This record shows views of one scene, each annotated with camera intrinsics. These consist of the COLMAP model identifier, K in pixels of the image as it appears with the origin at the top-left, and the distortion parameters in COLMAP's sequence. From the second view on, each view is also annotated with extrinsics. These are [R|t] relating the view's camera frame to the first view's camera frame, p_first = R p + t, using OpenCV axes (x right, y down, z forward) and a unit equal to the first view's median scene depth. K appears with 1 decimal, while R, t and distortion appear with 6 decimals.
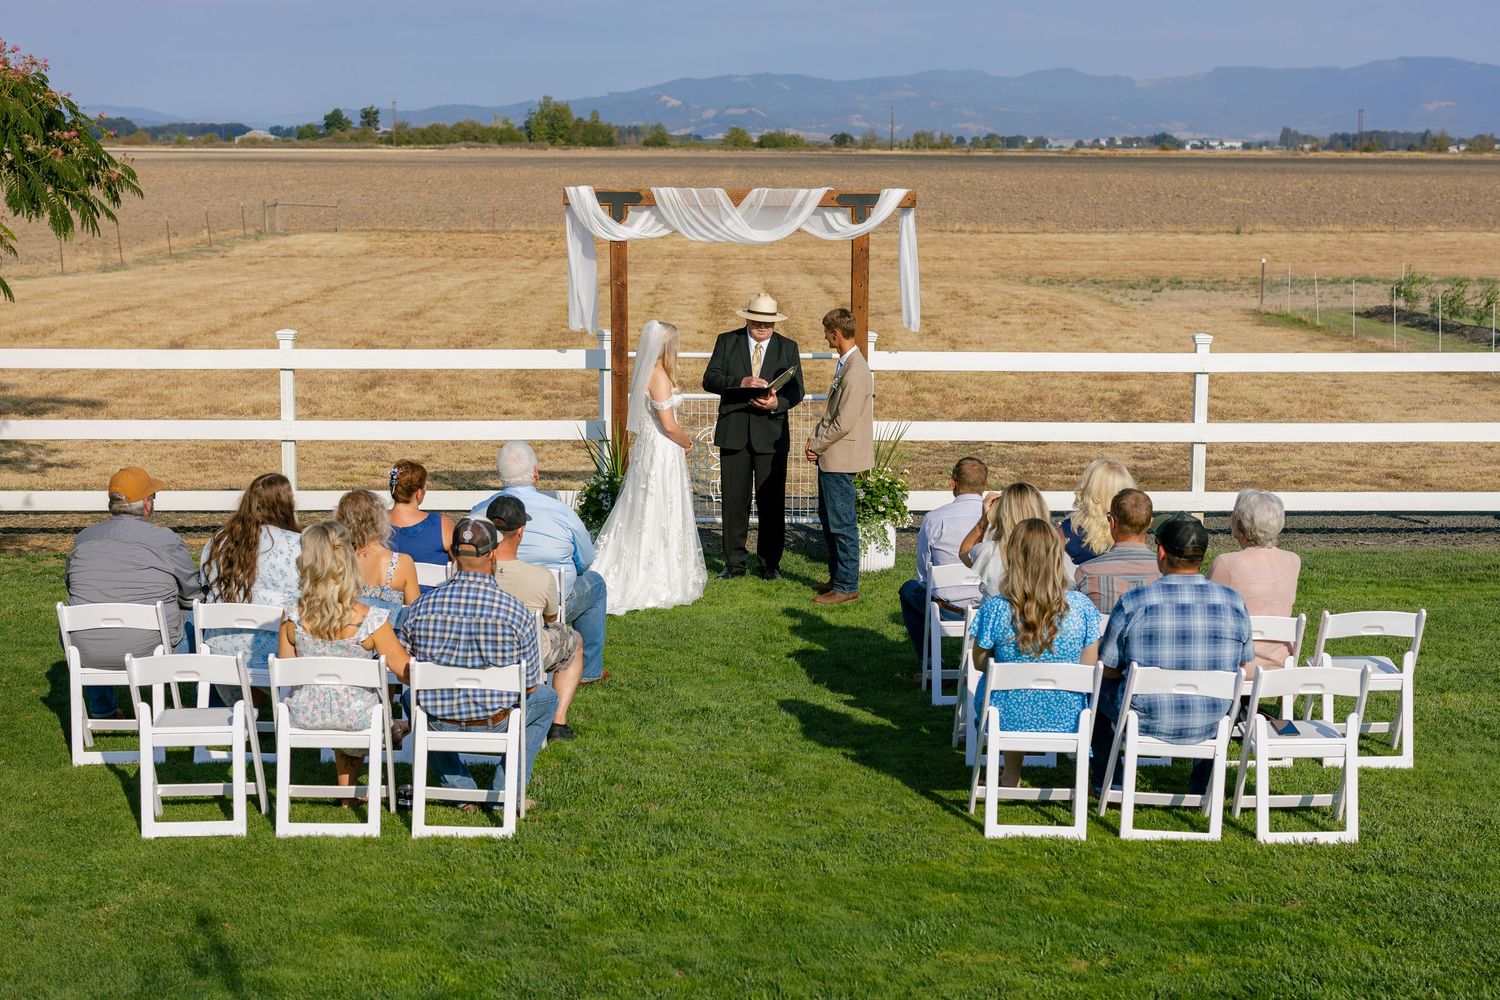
lens RADIAL K [[3475.4, 0, 750.0], [0, 3475.4, 500.0], [0, 0, 1]] dist [0.081664, 0.030718]
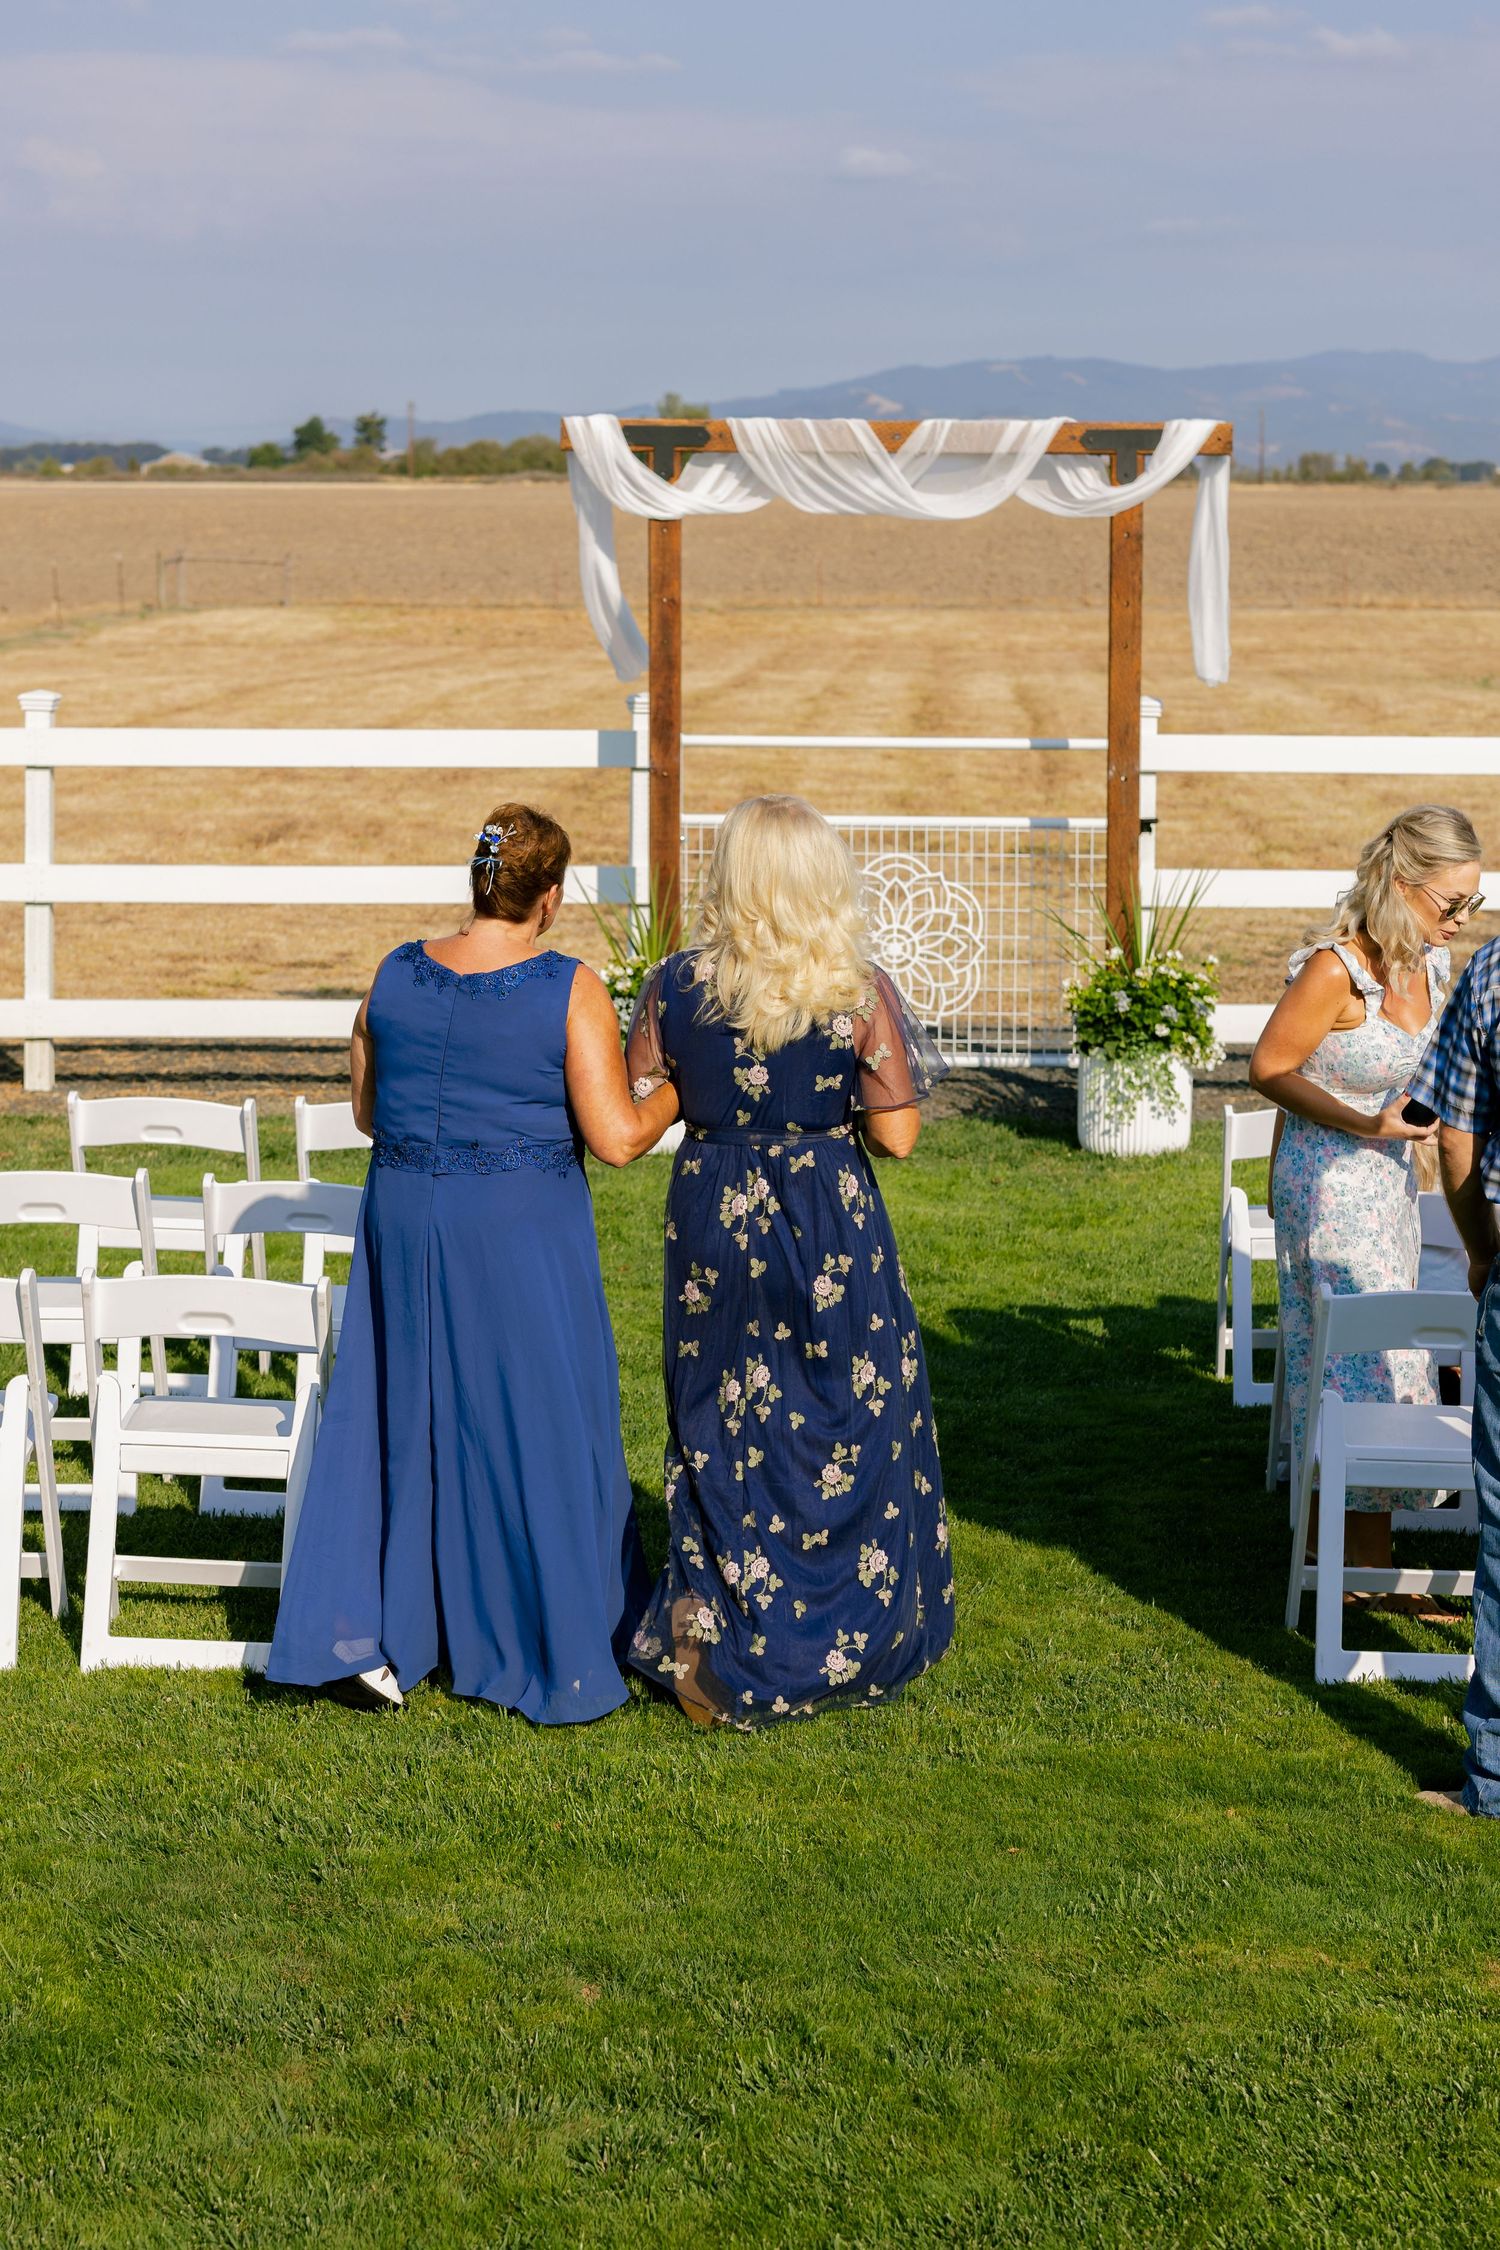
lens RADIAL K [[5177.3, 0, 854.9], [0, 5177.3, 1123.8], [0, 0, 1]] dist [0.044177, 0.225730]
pose [[0.998683, 0.003646, -0.051183, 0.027237], [-0.003934, 0.999977, -0.005526, 0.017636], [0.051162, 0.005720, 0.998674, 0.203499]]
